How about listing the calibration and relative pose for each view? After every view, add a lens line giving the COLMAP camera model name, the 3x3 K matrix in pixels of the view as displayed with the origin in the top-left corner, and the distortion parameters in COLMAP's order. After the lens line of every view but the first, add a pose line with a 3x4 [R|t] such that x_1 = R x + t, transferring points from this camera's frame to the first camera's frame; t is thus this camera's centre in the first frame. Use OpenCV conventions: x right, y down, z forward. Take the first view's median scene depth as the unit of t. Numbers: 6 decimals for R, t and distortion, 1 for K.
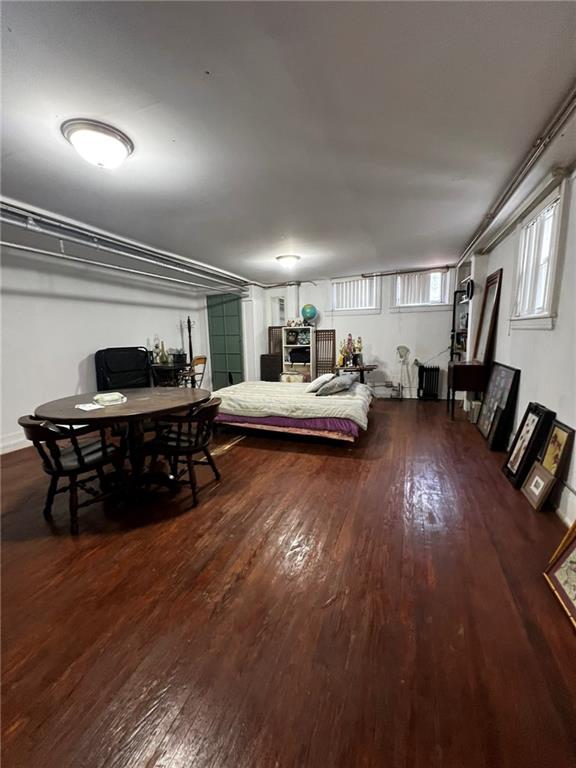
lens RADIAL K [[305.6, 0, 288.8], [0, 305.6, 382.0], [0, 0, 1]] dist [0.000650, -0.000305]
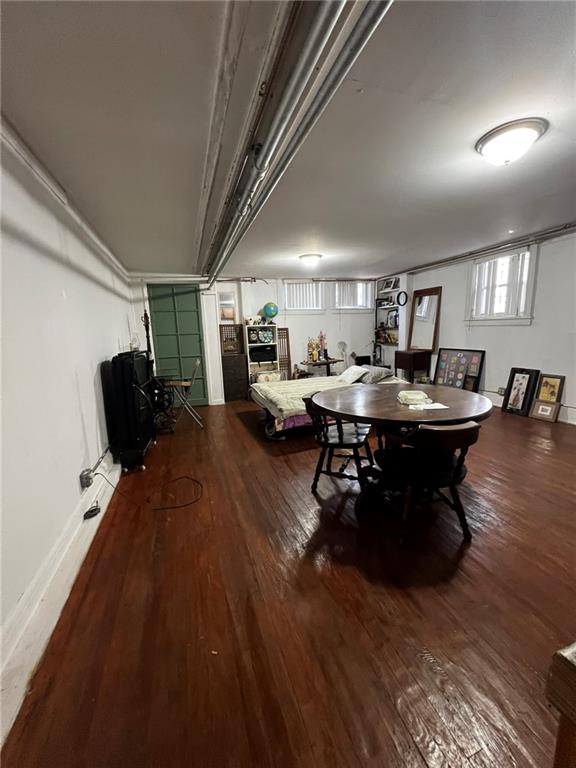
lens RADIAL K [[305.6, 0, 289.4], [0, 305.6, 385.6], [0, 0, 1]] dist [0.000650, -0.000305]
pose [[0.766827, -0.117258, 0.631052, -0.563574], [0.112149, 0.992524, 0.048145, -0.026061], [-0.631980, 0.033853, 0.774245, 0.201240]]
